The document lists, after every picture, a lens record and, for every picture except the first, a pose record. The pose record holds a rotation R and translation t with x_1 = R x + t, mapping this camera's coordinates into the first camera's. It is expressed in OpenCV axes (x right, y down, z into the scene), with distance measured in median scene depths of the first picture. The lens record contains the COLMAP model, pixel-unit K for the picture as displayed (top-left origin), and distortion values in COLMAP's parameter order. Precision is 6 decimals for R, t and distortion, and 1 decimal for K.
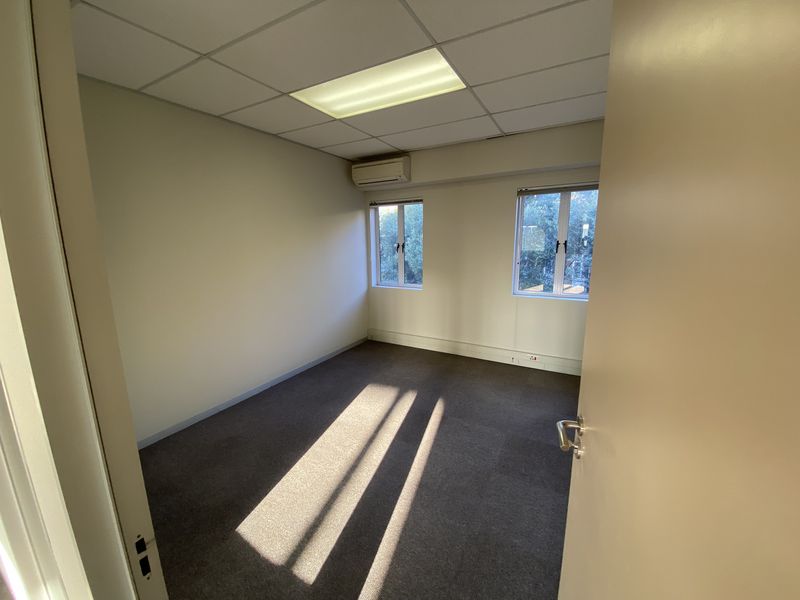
lens RADIAL K [[318.5, 0, 399.8], [0, 318.5, 296.8], [0, 0, 1]] dist [-0.001283, -0.000056]
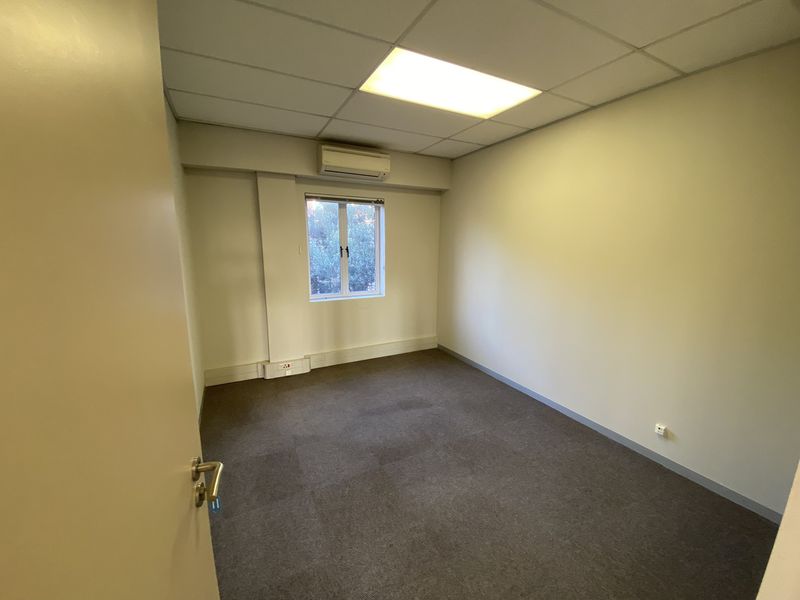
lens RADIAL K [[334.2, 0, 400.0], [0, 334.2, 300.0], [0, 0, 1]] dist [-0.000108, -0.000022]
pose [[0.540776, -0.124418, 0.831914, -0.706451], [0.138035, 0.988719, 0.058141, -0.056112], [-0.829763, 0.083392, 0.551850, 0.386649]]
